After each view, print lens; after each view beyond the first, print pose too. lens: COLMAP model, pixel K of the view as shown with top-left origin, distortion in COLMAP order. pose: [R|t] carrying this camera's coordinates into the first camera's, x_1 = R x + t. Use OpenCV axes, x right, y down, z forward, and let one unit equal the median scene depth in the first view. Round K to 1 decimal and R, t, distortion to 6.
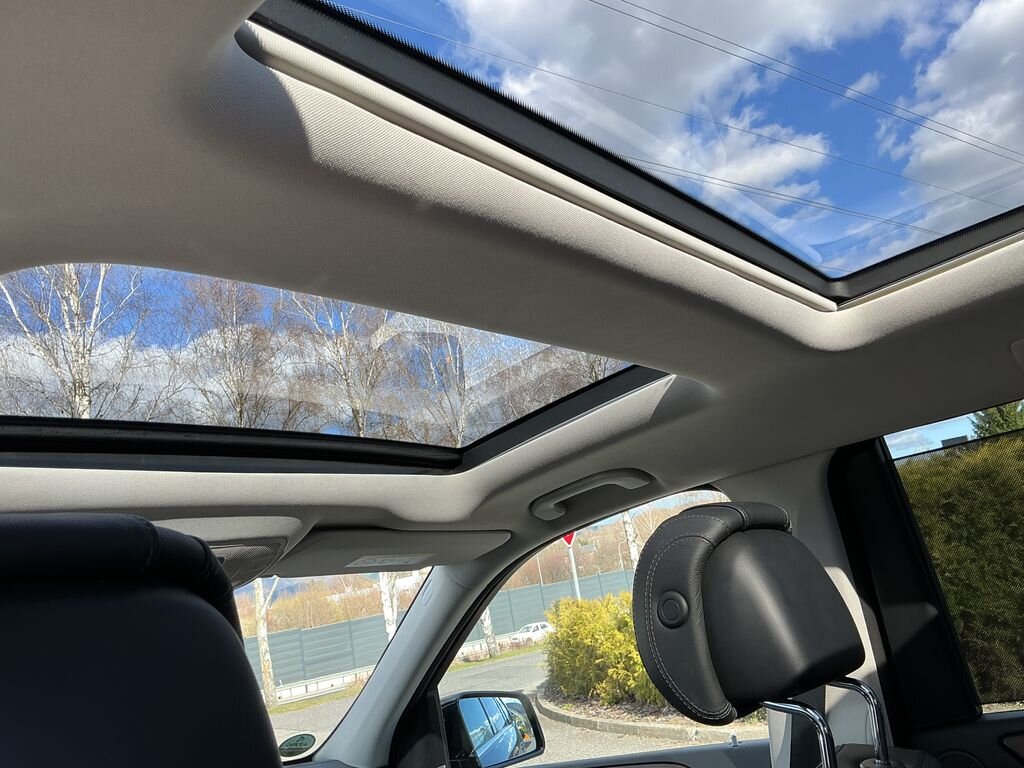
lens RADIAL K [[854.1, 0, 513.3], [0, 854.1, 380.3], [0, 0, 1]] dist [0.092405, -0.163687]
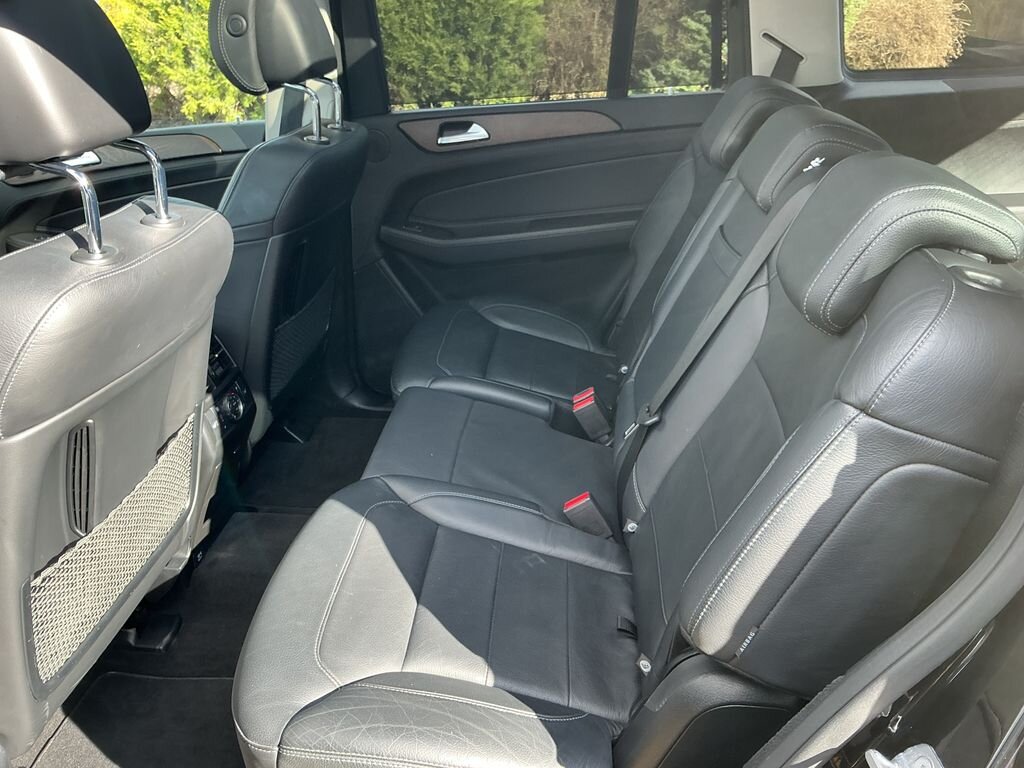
lens RADIAL K [[854.1, 0, 513.3], [0, 854.1, 380.3], [0, 0, 1]] dist [0.092405, -0.163687]
pose [[0.815366, -0.113505, 0.567710, -0.342425], [-0.244596, 0.821243, 0.515492, -0.139266], [-0.524739, -0.559175, 0.641851, -0.628547]]
